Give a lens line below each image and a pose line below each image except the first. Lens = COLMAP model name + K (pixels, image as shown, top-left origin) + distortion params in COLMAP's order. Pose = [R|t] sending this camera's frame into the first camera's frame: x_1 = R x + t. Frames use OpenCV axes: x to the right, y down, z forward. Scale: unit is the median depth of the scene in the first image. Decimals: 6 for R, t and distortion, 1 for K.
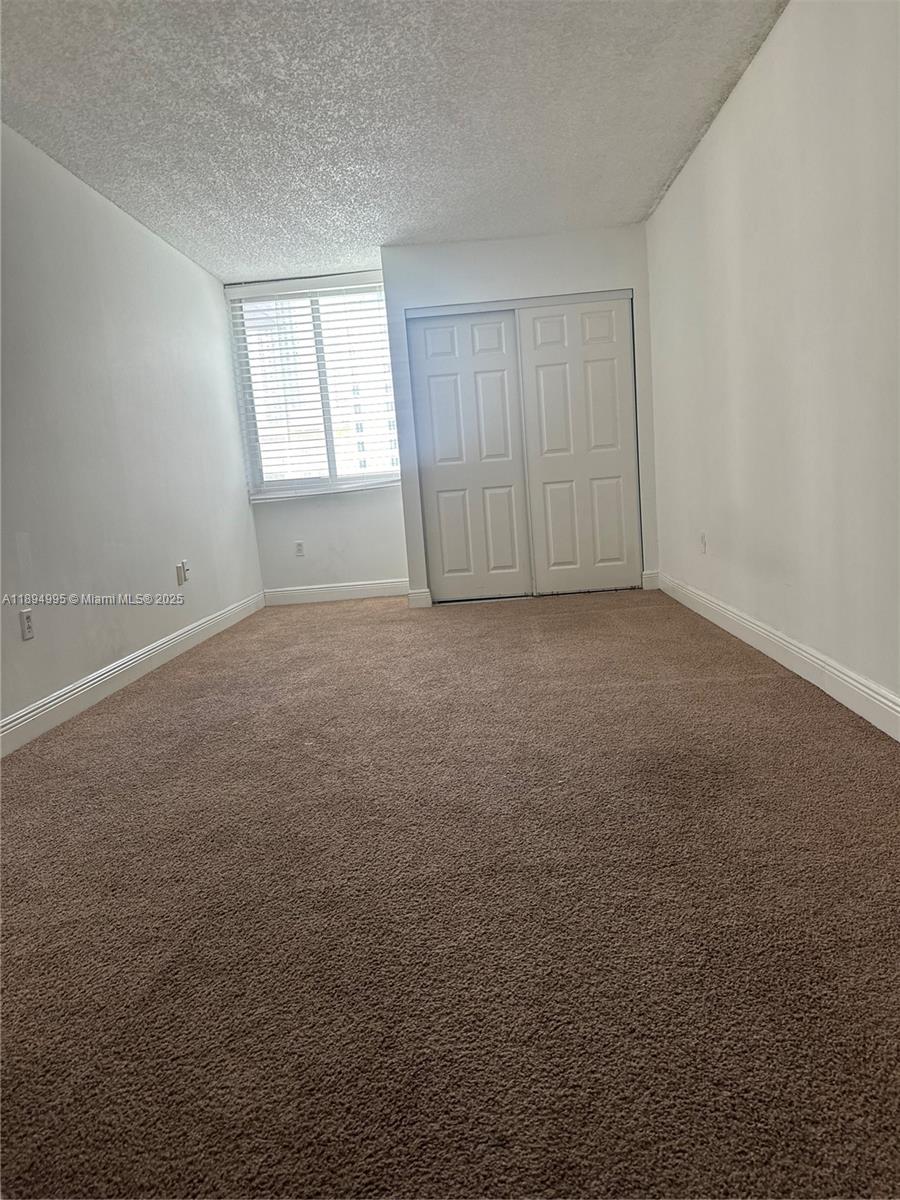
lens RADIAL K [[829.7, 0, 456.1], [0, 829.7, 607.0], [0, 0, 1]] dist [0.010610, -0.001794]
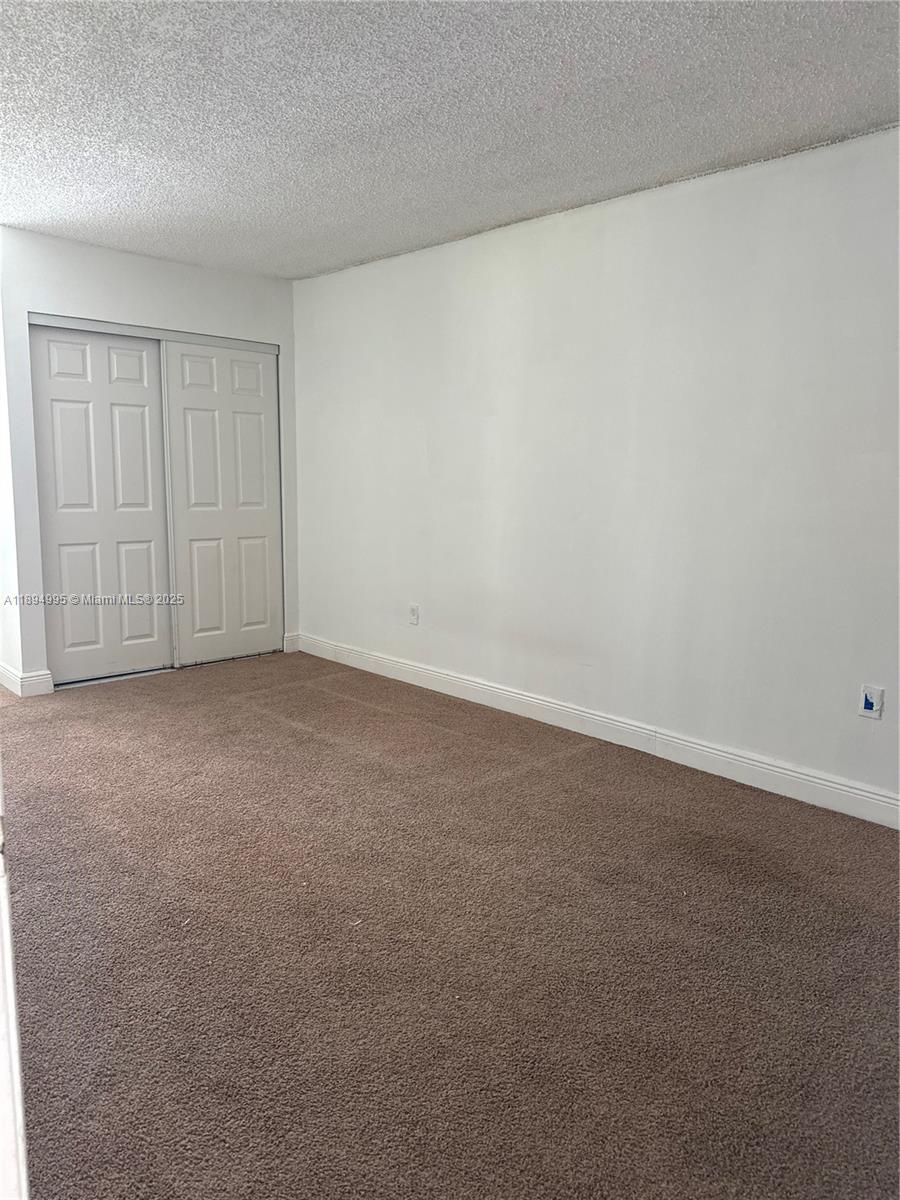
lens RADIAL K [[829.7, 0, 455.7], [0, 829.7, 591.2], [0, 0, 1]] dist [0.010610, -0.001794]
pose [[0.688497, -0.012160, 0.725137, -0.339630], [0.037135, 0.999139, -0.018503, -0.067519], [-0.724288, 0.039668, 0.688356, 0.186690]]
